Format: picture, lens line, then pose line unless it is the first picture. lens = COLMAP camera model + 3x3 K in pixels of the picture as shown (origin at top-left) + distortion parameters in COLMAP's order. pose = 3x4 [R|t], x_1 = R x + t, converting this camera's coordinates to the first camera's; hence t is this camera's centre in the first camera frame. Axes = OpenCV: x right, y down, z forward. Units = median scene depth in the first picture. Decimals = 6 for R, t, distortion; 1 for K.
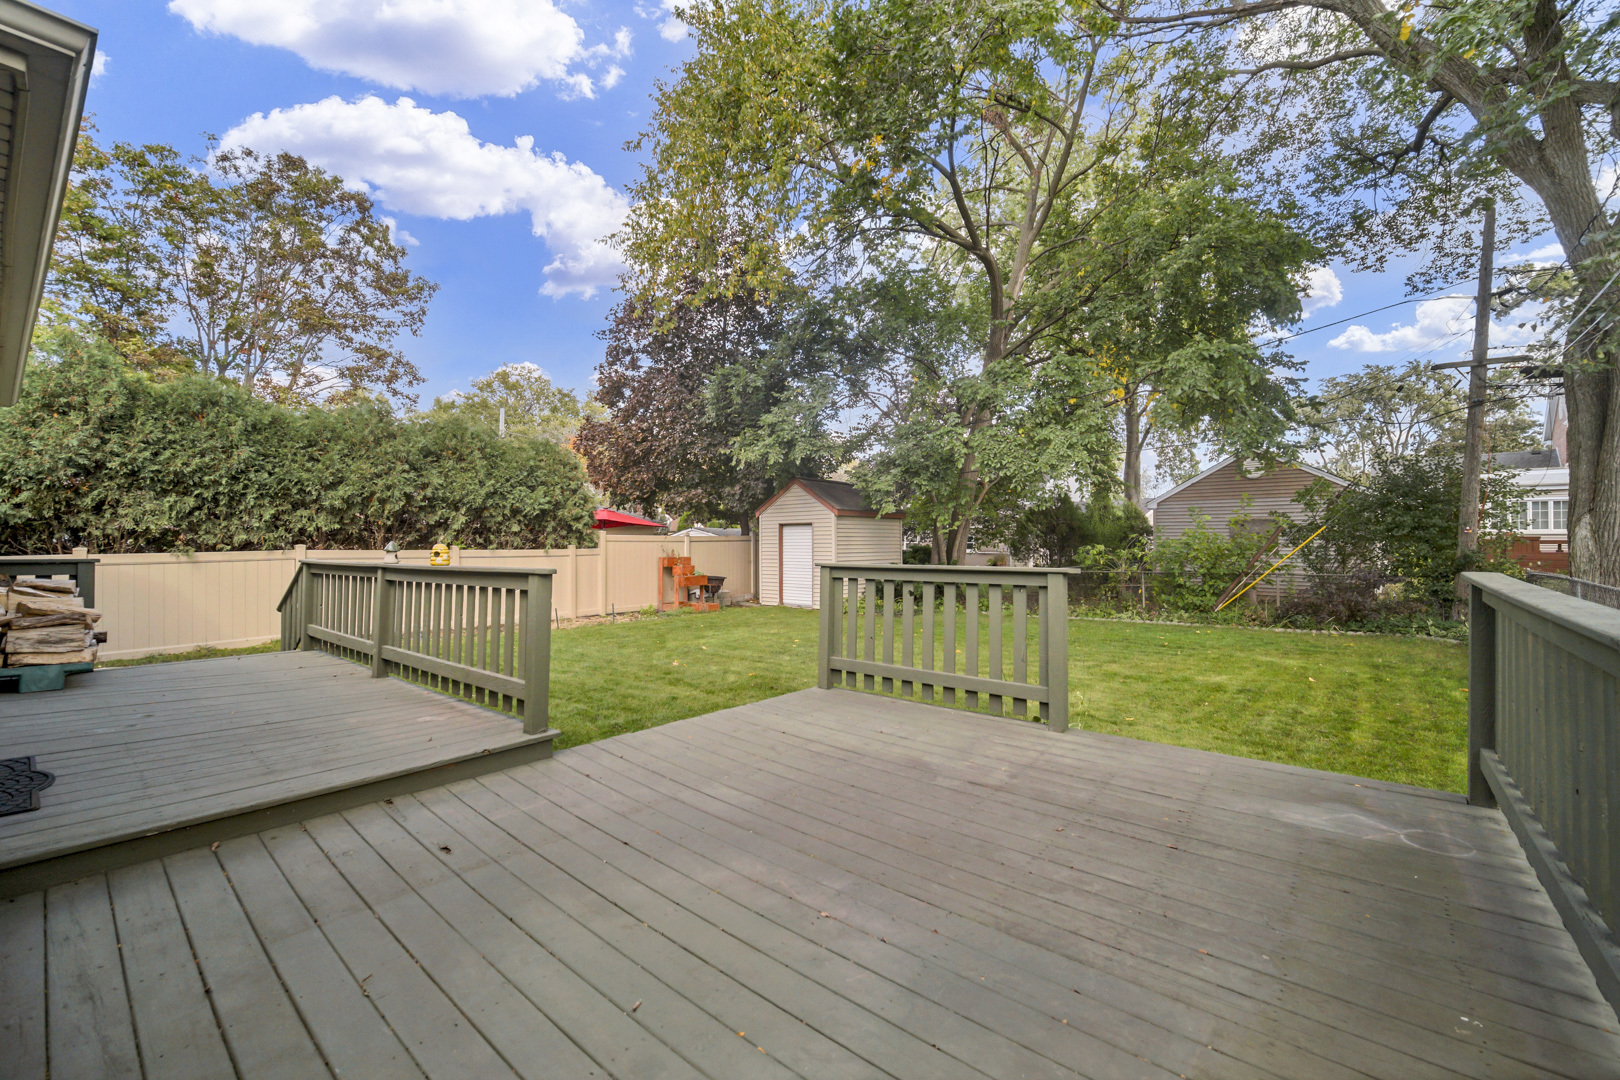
lens RADIAL K [[672.3, 0, 815.7], [0, 672.3, 548.8], [0, 0, 1]] dist [-0.000183, -0.000055]
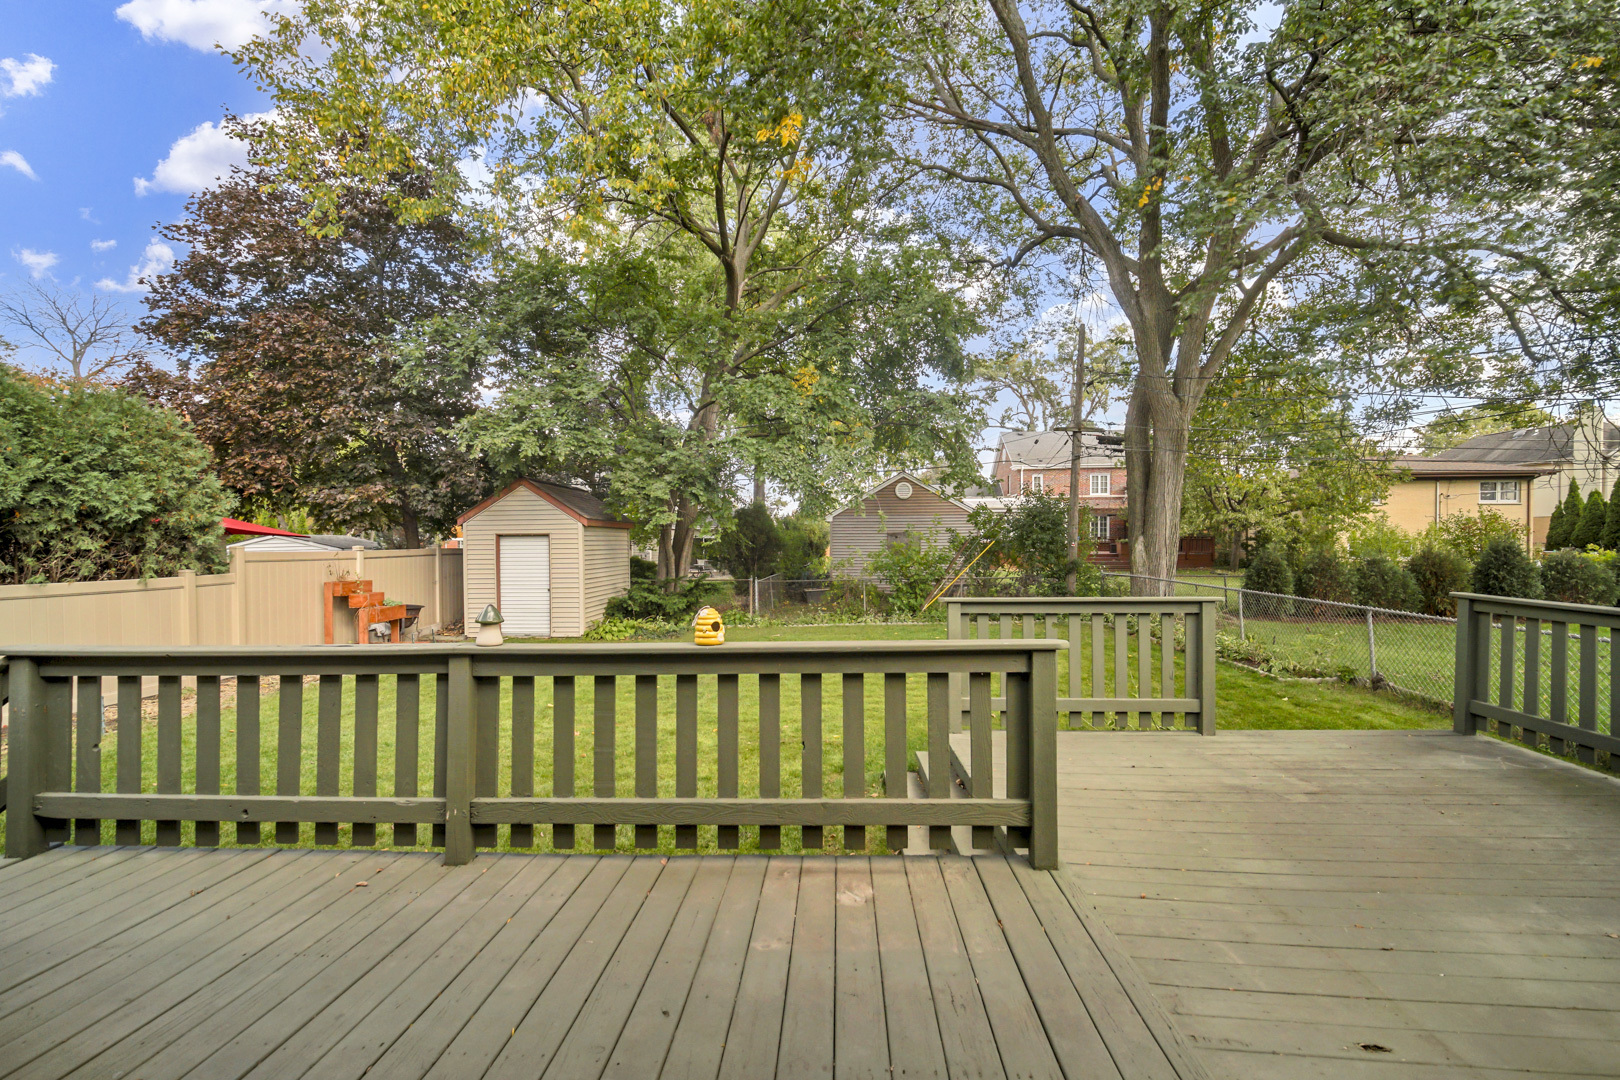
lens RADIAL K [[672.3, 0, 815.7], [0, 672.3, 548.8], [0, 0, 1]] dist [-0.000183, -0.000055]
pose [[0.783251, -0.008445, 0.621649, -0.319406], [0.008755, 0.999958, 0.002554, -0.023152], [-0.621645, 0.003442, 0.783292, 0.172563]]
